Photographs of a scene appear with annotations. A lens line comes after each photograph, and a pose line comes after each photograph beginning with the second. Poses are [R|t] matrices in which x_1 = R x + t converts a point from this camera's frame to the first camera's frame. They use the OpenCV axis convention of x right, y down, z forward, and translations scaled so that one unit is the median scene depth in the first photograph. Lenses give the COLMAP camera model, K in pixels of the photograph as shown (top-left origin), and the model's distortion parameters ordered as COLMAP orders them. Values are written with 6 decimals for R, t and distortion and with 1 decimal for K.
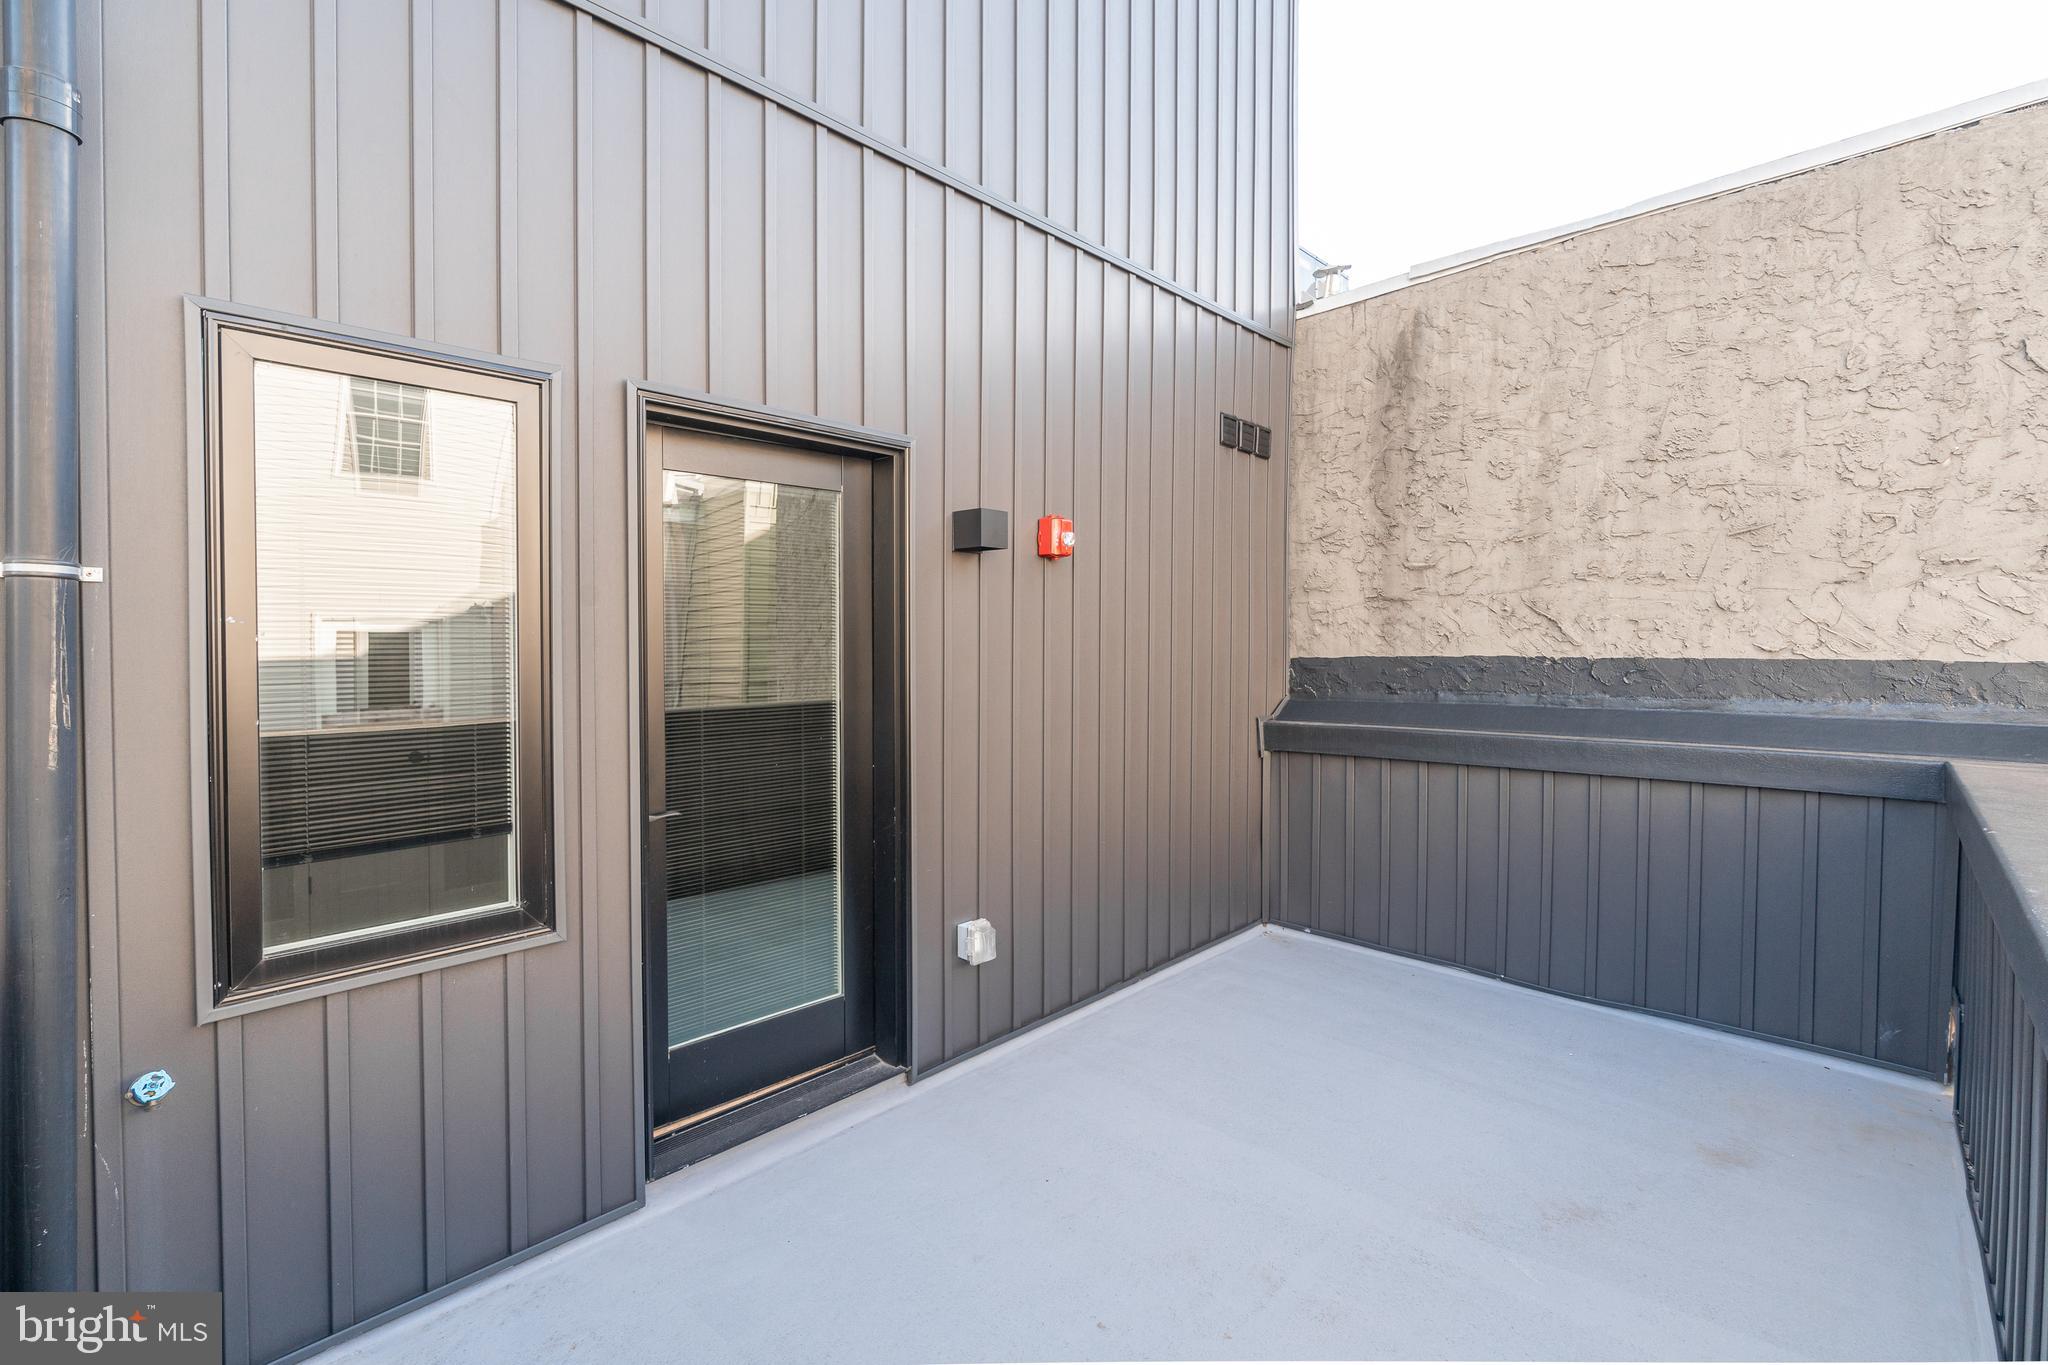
lens RADIAL K [[948.5, 0, 1018.1], [0, 948.5, 647.5], [0, 0, 1]] dist [-0.002463, 0.000615]
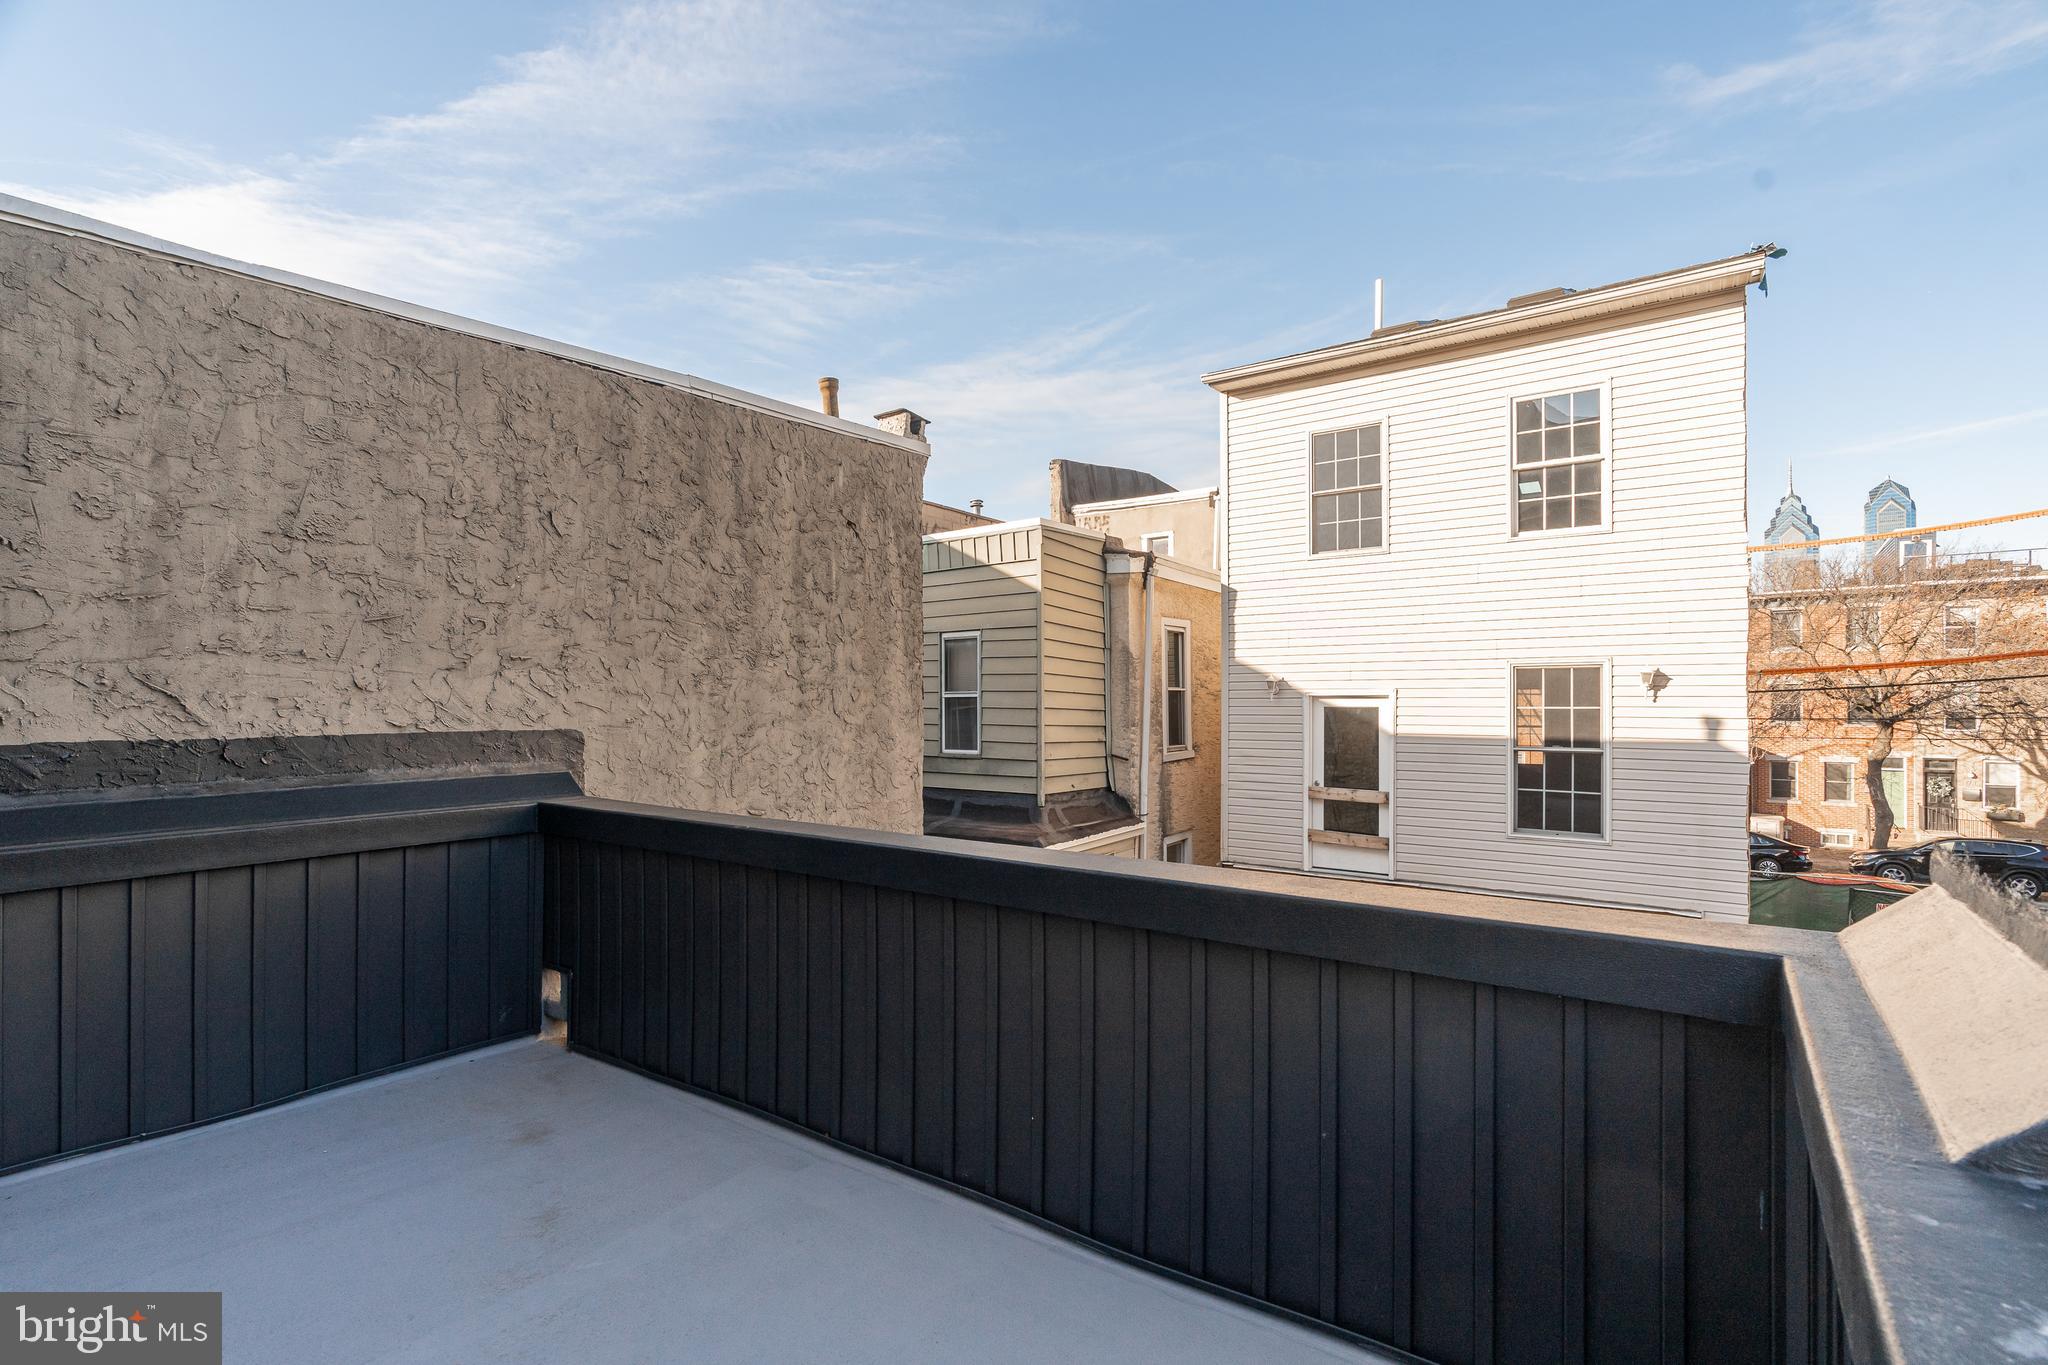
lens RADIAL K [[948.5, 0, 1024.2], [0, 948.5, 698.0], [0, 0, 1]] dist [-0.002463, 0.000615]
pose [[-0.099651, 0.004553, 0.995012, -0.399435], [0.014312, 0.999893, -0.003142, -0.015387], [-0.994920, 0.013927, -0.099705, 0.344344]]
